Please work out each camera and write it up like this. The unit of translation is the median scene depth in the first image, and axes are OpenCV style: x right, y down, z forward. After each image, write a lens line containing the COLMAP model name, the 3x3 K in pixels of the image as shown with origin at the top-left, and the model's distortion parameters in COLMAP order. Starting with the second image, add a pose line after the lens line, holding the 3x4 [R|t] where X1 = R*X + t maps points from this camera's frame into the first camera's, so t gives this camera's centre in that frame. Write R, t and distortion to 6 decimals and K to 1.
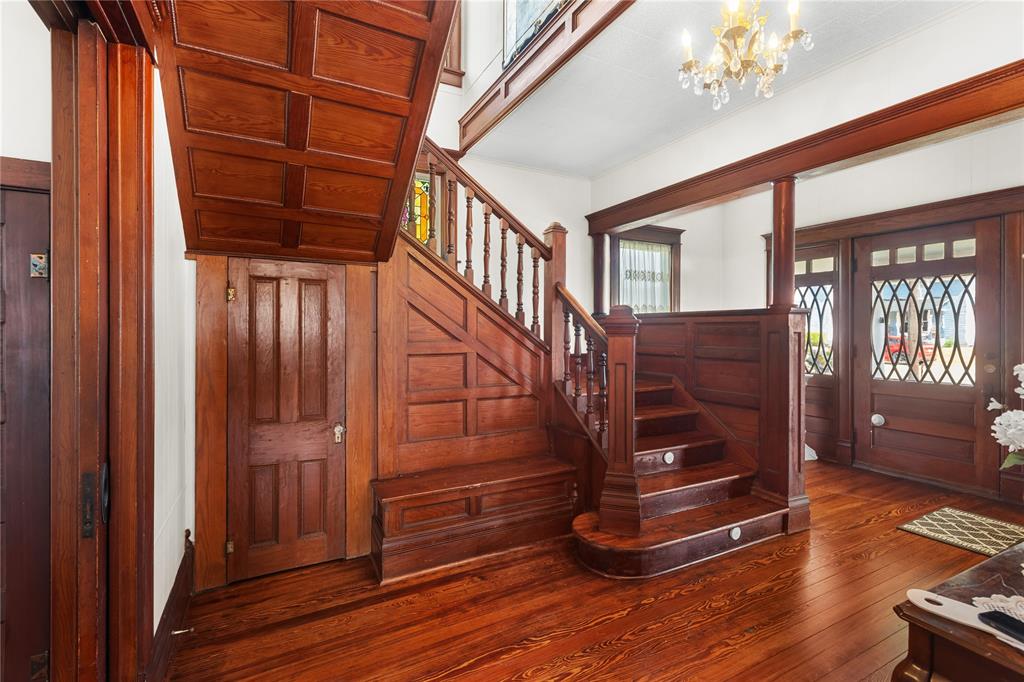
lens RADIAL K [[464.1, 0, 511.1], [0, 464.1, 330.2], [0, 0, 1]] dist [0.004618, 0.000108]
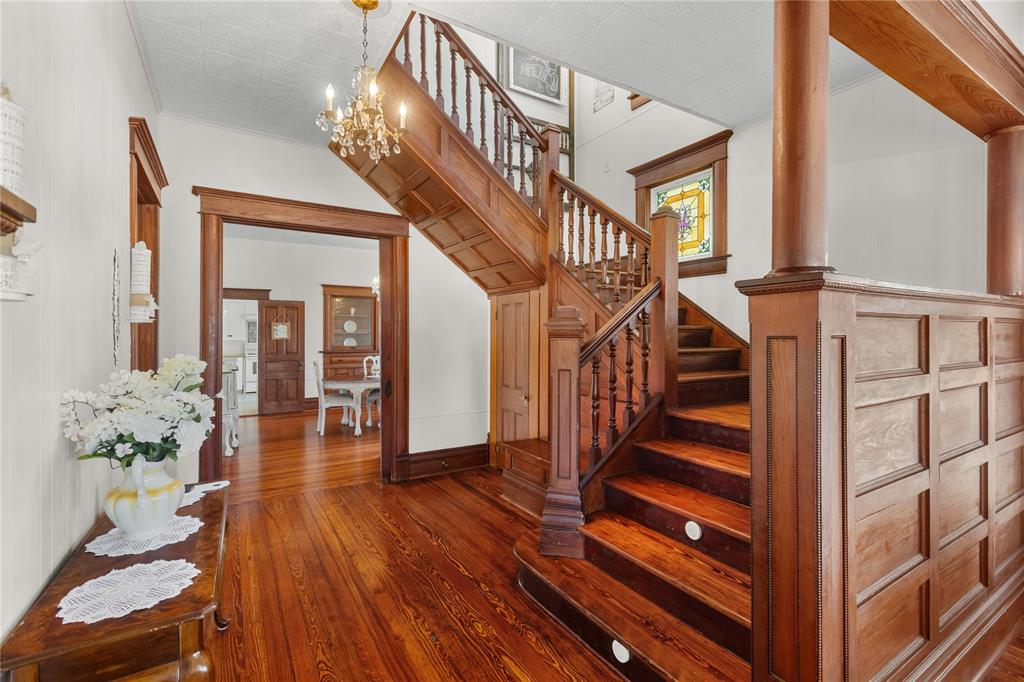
lens RADIAL K [[464.1, 0, 514.1], [0, 464.1, 336.6], [0, 0, 1]] dist [0.004618, 0.000108]
pose [[0.068328, 0.001902, -0.997661, 1.569793], [-0.005219, 0.999985, 0.001549, 0.009051], [0.997649, 0.005100, 0.068337, 1.147998]]
